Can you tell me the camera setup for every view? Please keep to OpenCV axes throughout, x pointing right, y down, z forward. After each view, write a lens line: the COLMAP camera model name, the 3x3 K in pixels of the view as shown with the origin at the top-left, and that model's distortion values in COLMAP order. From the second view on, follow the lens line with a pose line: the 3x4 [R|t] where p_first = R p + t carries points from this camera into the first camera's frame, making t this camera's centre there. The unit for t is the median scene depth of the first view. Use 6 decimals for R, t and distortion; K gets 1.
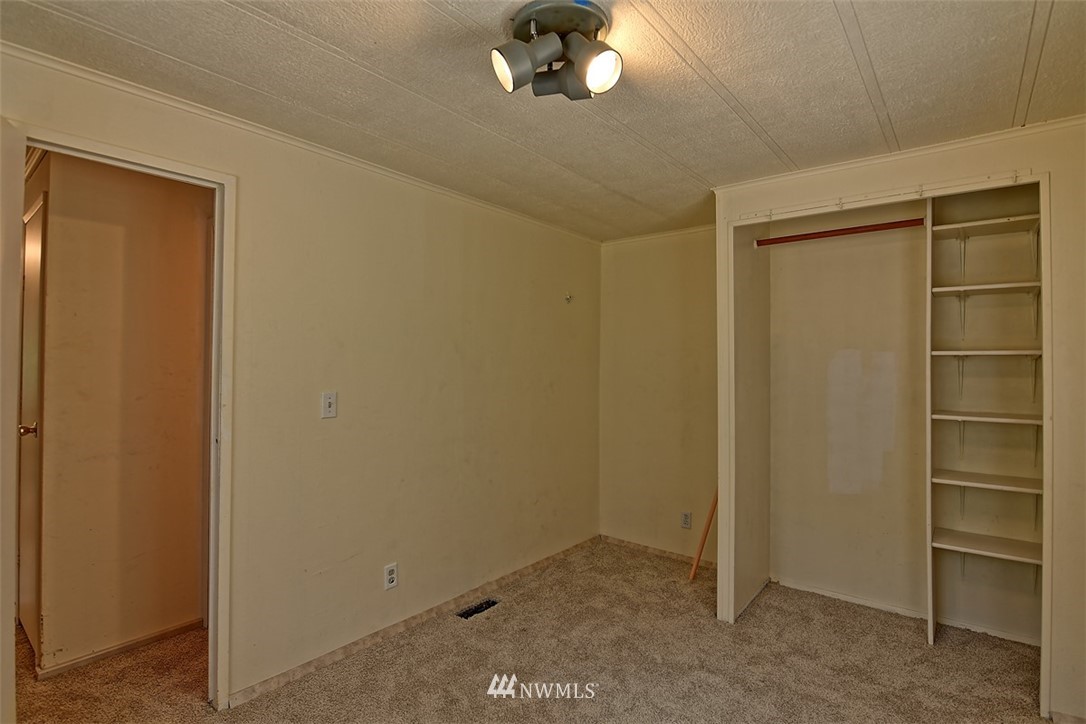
lens RADIAL K [[531.1, 0, 542.0], [0, 531.1, 360.7], [0, 0, 1]] dist [-0.014491, -0.005198]
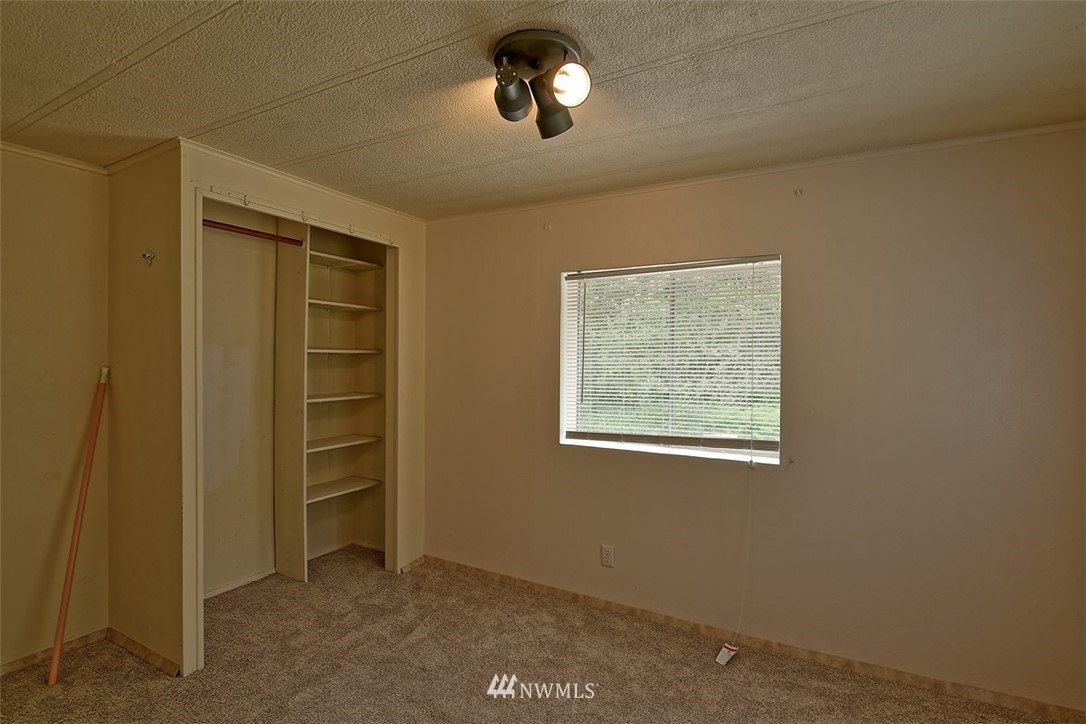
lens RADIAL K [[531.1, 0, 541.7], [0, 531.1, 361.7], [0, 0, 1]] dist [-0.014491, -0.005198]
pose [[-0.175929, -0.011942, 0.984330, -0.628588], [-0.013802, 0.999858, 0.009664, -0.008645], [-0.984306, -0.011885, -0.176069, 0.703465]]
